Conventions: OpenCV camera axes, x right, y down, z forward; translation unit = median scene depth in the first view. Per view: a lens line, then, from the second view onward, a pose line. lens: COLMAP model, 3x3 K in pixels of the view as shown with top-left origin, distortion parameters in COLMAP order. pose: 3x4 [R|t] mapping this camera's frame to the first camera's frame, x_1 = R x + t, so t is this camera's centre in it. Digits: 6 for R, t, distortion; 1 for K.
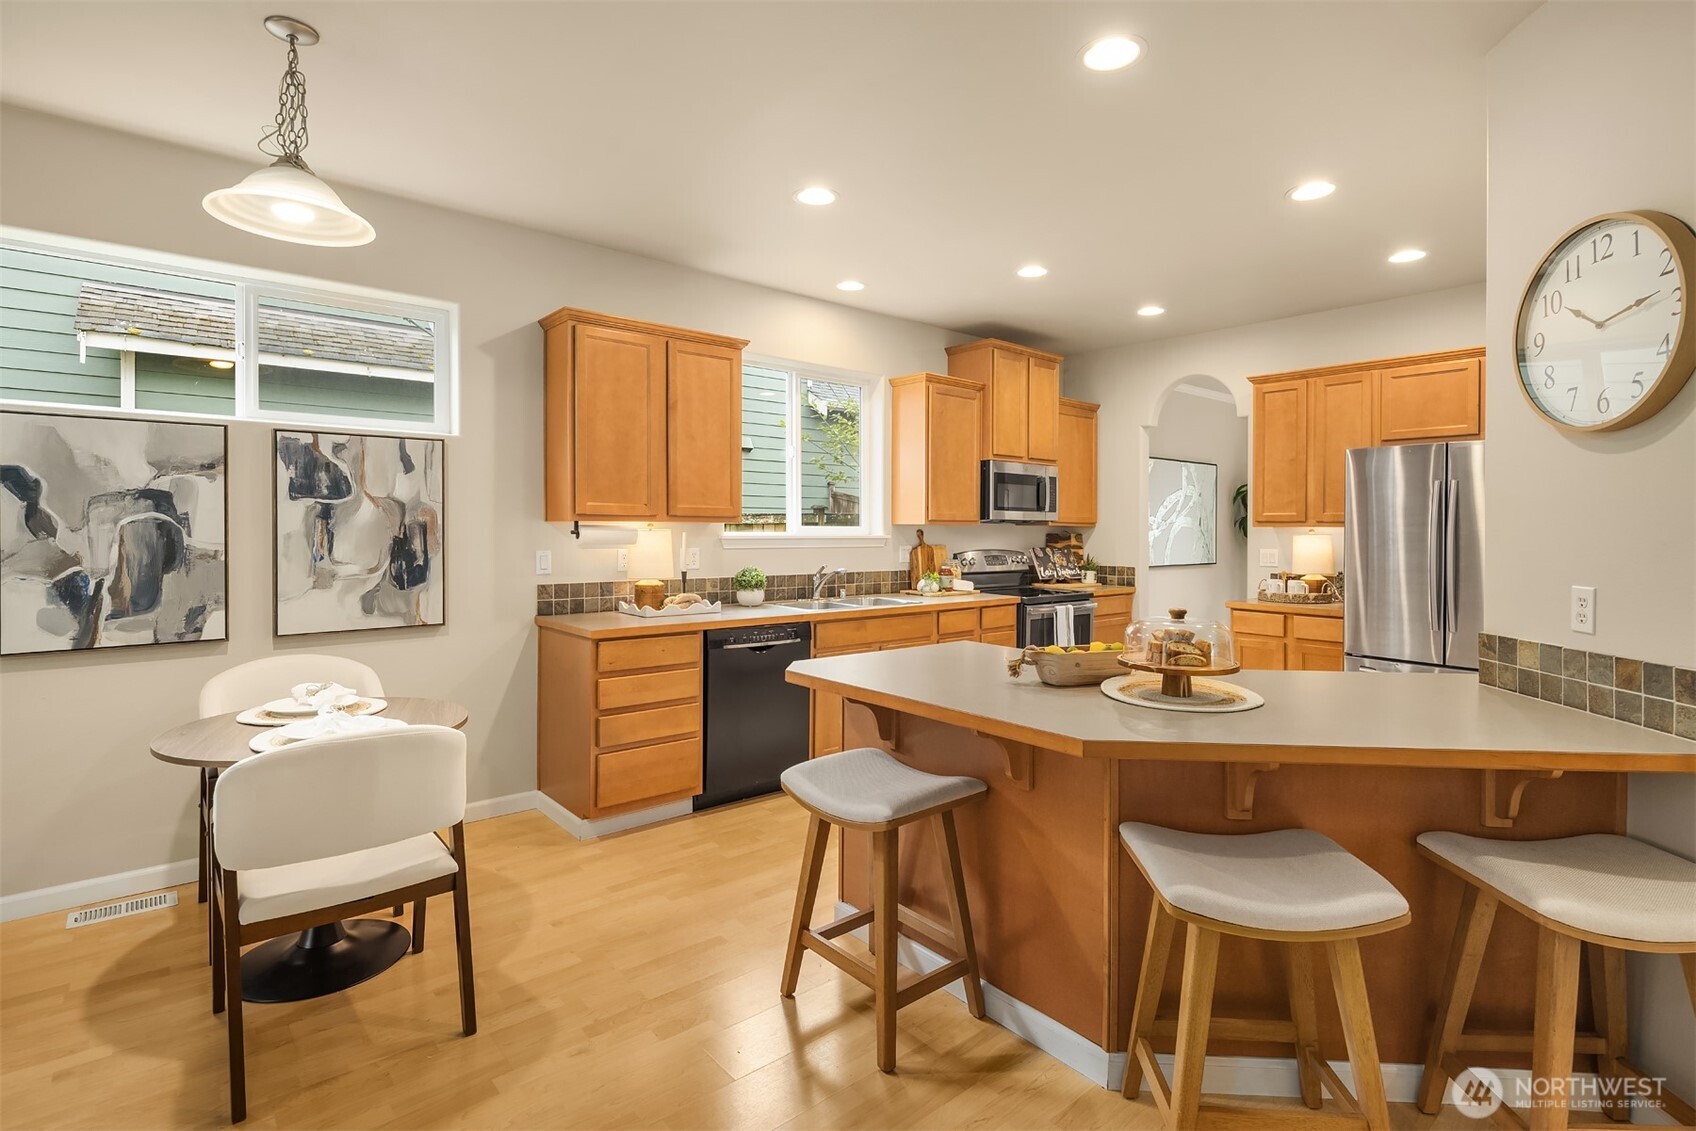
lens RADIAL K [[815.2, 0, 848.0], [0, 815.2, 565.5], [0, 0, 1]] dist [-0.000652, -0.000134]
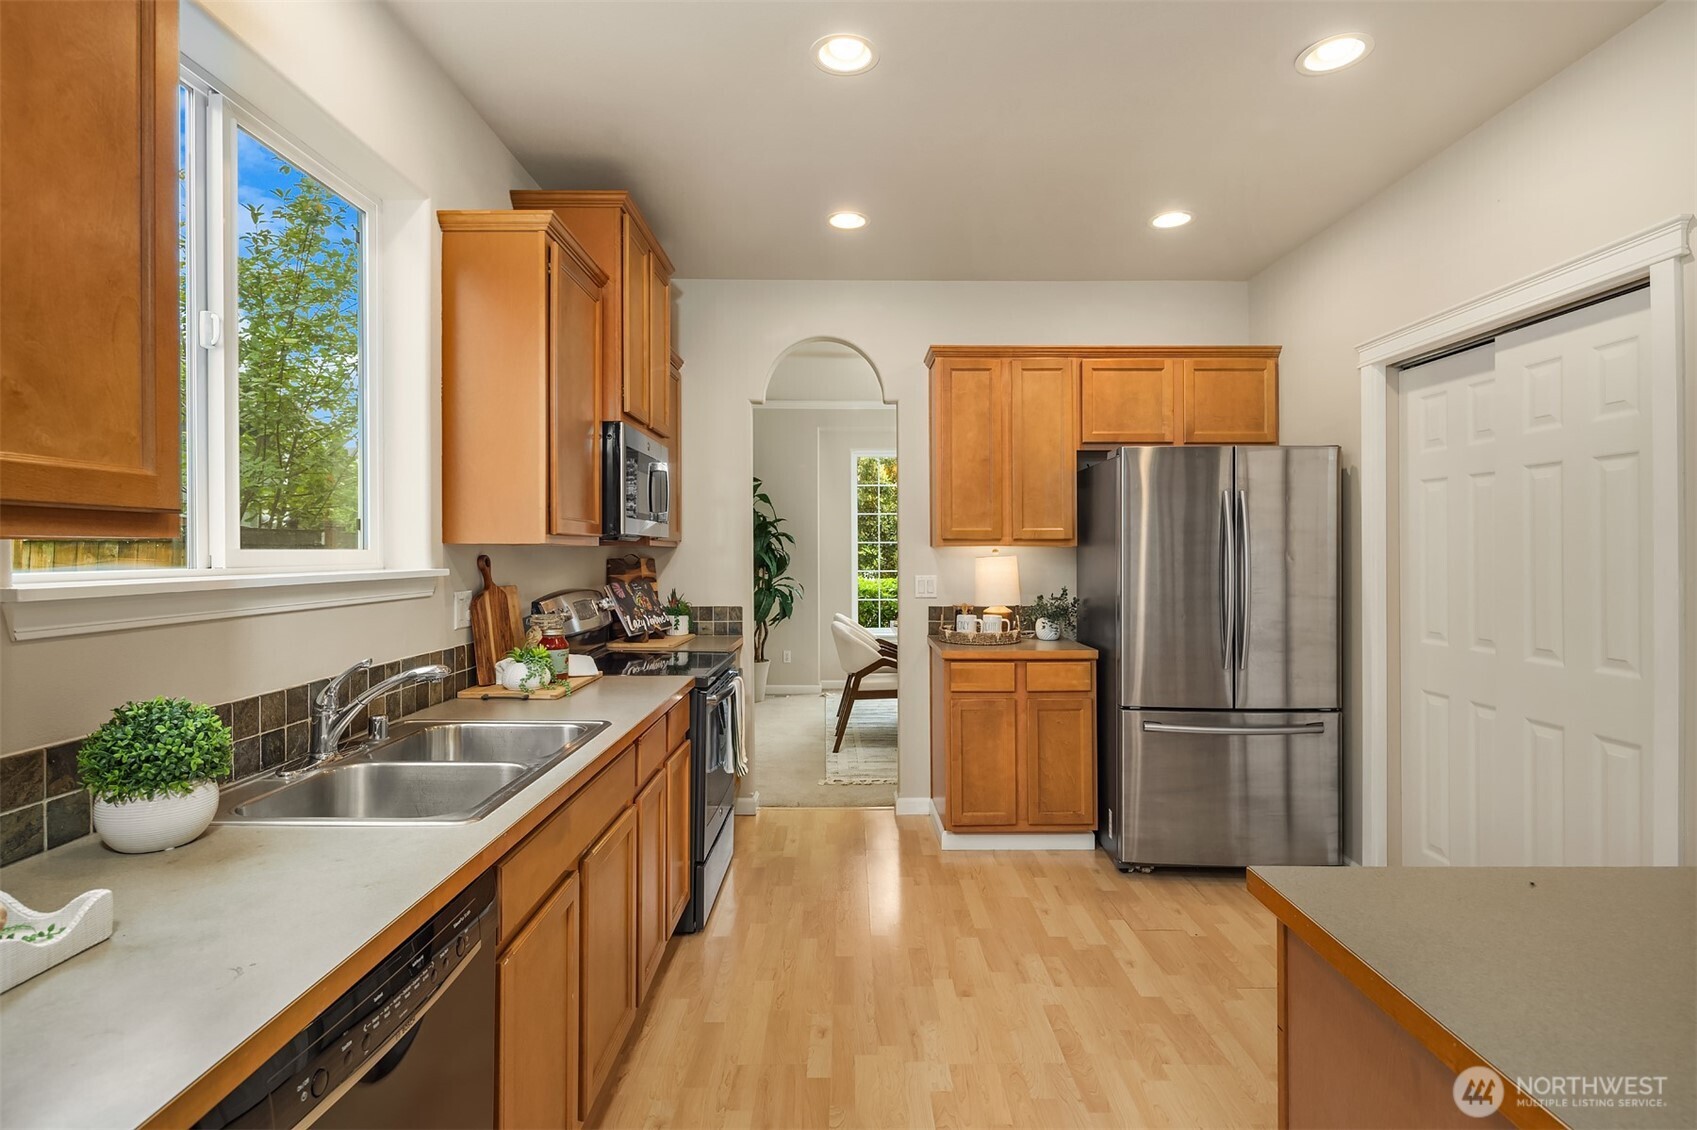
lens RADIAL K [[868.1, 0, 848.5], [0, 868.1, 565.0], [0, 0, 1]] dist [-0.001247, 0.000031]
pose [[0.649521, -0.020452, 0.760069, -0.155162], [0.039687, 0.999187, -0.007029, -0.026719], [-0.759307, 0.034730, 0.649805, 0.518283]]
